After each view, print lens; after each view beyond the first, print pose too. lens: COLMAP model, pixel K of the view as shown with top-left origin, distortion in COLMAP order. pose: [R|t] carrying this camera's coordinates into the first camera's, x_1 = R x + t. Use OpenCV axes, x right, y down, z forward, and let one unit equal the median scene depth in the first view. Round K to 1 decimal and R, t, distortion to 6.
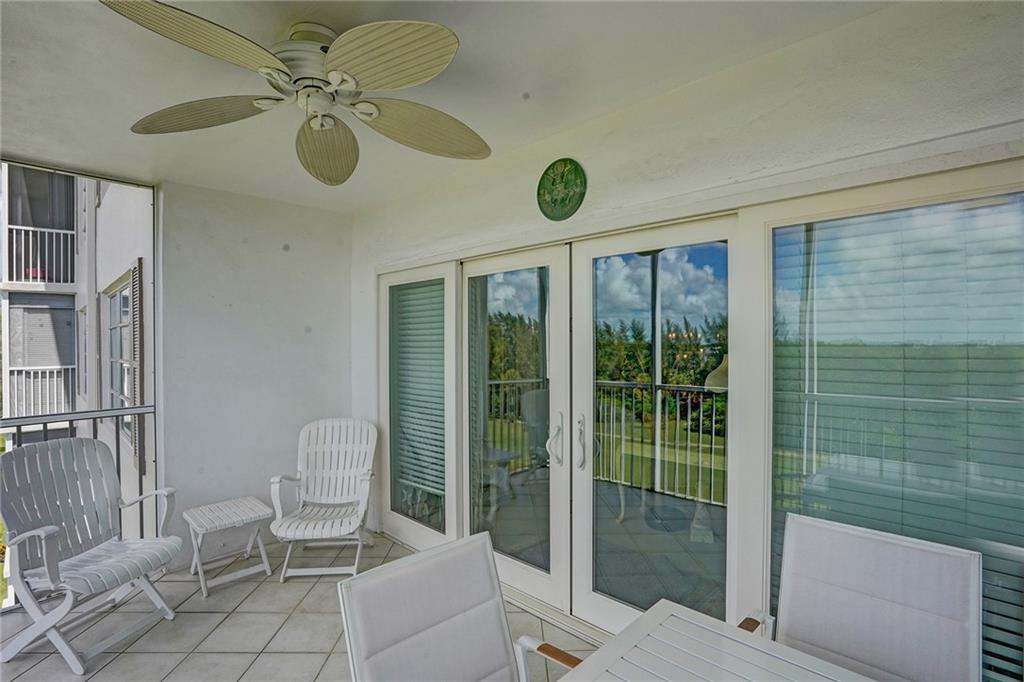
lens RADIAL K [[488.0, 0, 512.0], [0, 488.0, 341.0], [0, 0, 1]] dist [-0.047754, 0.018452]
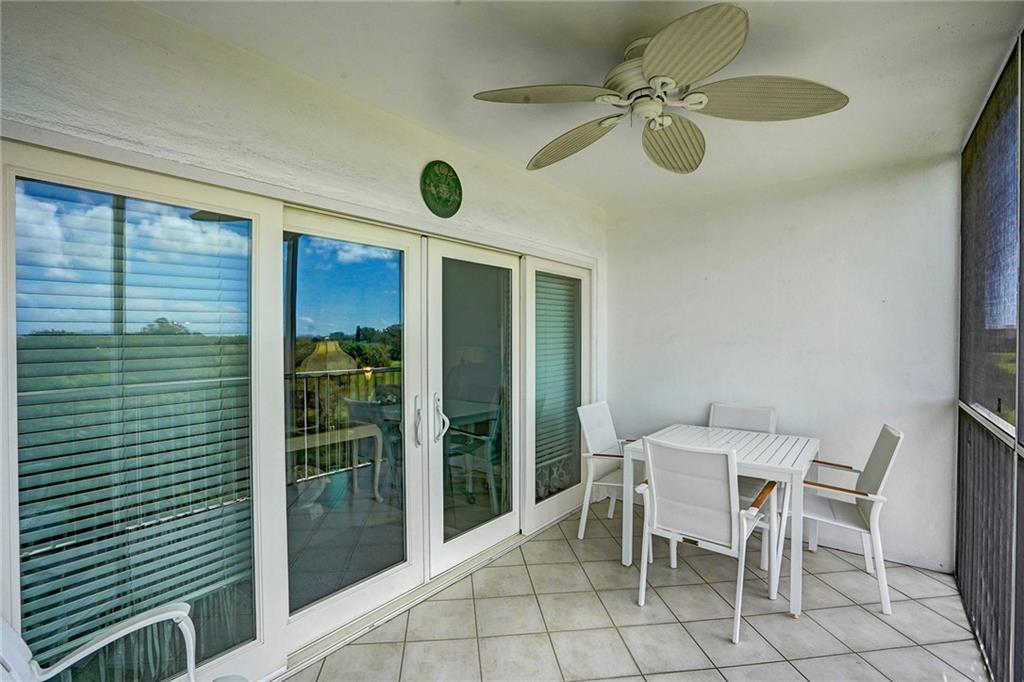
lens RADIAL K [[470.1, 0, 531.2], [0, 470.1, 340.6], [0, 0, 1]] dist [-0.070516, 0.016059]
pose [[-0.148734, -0.018725, 0.988700, -0.955200], [-0.003429, 0.999824, 0.018420, 0.007160], [-0.988871, -0.000651, -0.148773, 0.948069]]
